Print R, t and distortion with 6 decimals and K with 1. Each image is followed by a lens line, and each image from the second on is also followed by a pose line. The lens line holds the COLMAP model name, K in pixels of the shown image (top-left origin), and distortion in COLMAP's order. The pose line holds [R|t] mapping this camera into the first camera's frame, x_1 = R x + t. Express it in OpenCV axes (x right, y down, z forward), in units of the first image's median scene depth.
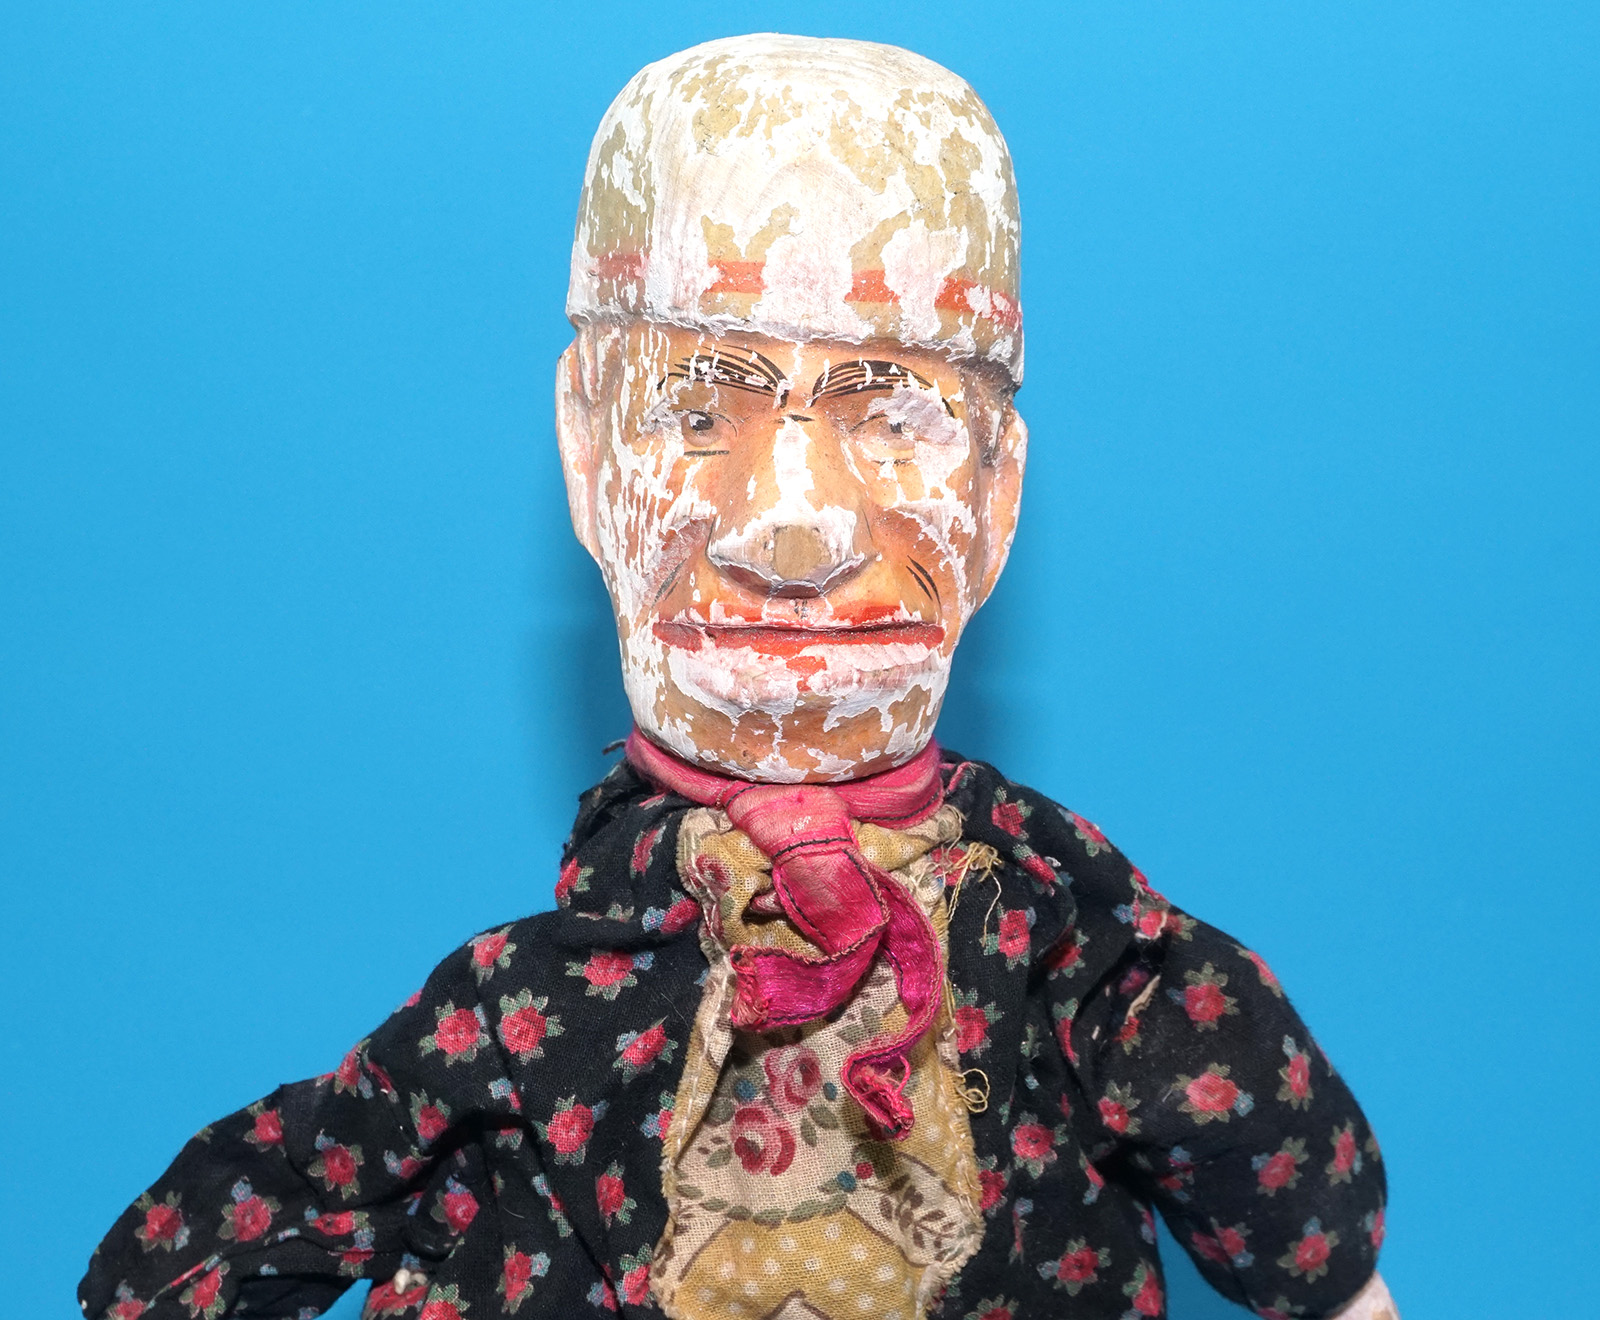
lens RADIAL K [[2900.8, 0, 797.0], [0, 2900.8, 627.8], [0, 0, 1]] dist [-0.015909, -0.005678]
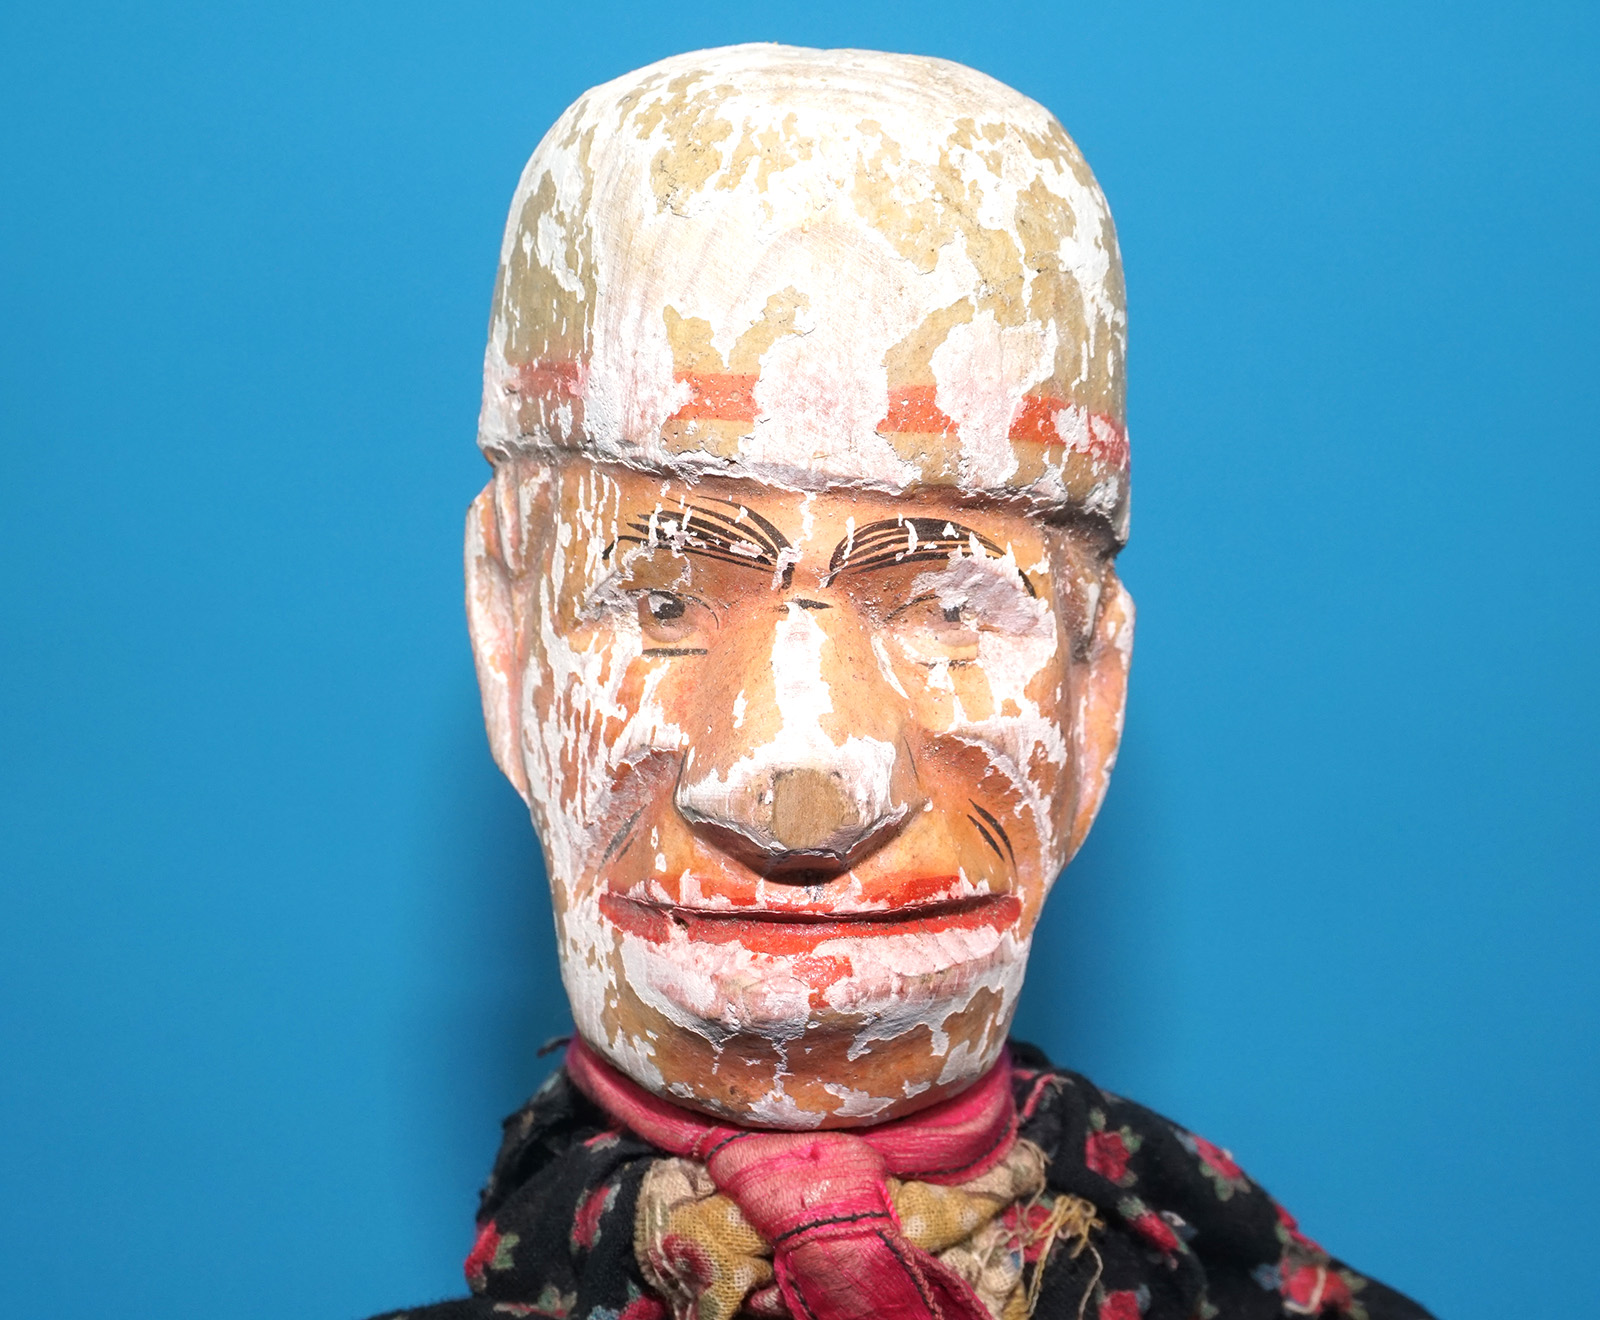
lens RADIAL K [[2880.0, 0, 800.0], [0, 2880.0, 660.0], [0, 0, 1]] dist [0.002094, 0.000400]
pose [[0.999987, -0.004460, -0.002428, -0.000045], [0.004420, 0.999855, -0.016438, -0.045927], [0.002501, 0.016427, 0.999862, 0.312994]]
